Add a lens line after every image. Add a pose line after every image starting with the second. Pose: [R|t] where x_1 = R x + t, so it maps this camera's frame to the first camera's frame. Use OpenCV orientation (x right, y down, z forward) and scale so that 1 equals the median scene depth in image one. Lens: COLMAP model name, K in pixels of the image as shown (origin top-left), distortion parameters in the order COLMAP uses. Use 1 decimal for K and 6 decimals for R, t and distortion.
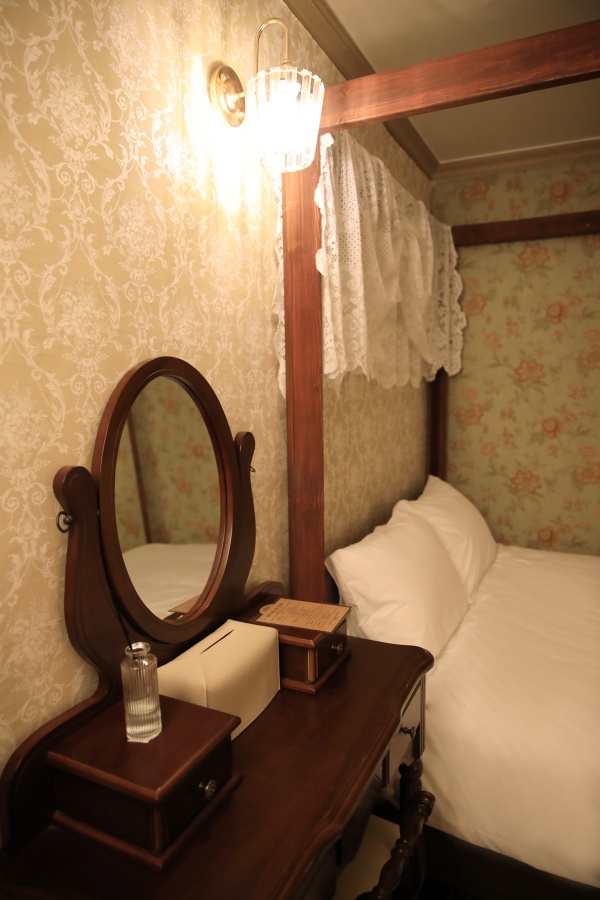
lens RADIAL K [[566.1, 0, 301.8], [0, 566.1, 452.5], [0, 0, 1]] dist [-0.011791, -0.003408]
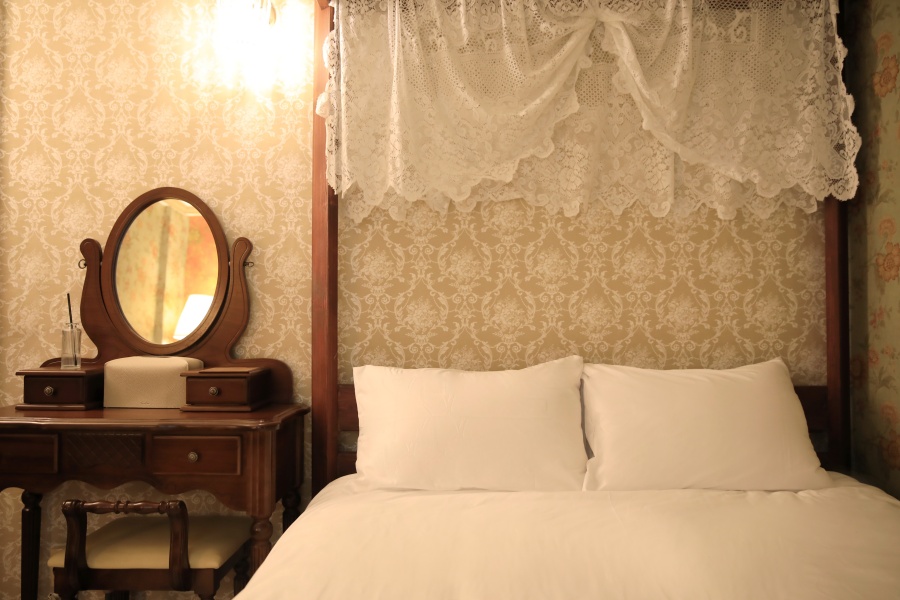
lens RADIAL K [[779.8, 0, 449.4], [0, 779.8, 300.4], [0, 0, 1]] dist [0.014199, 0.006300]
pose [[0.451224, -0.008393, -0.892371, 2.310107], [-0.127397, 0.989108, -0.073720, 0.244323], [0.883271, 0.146950, 0.445240, 0.747455]]
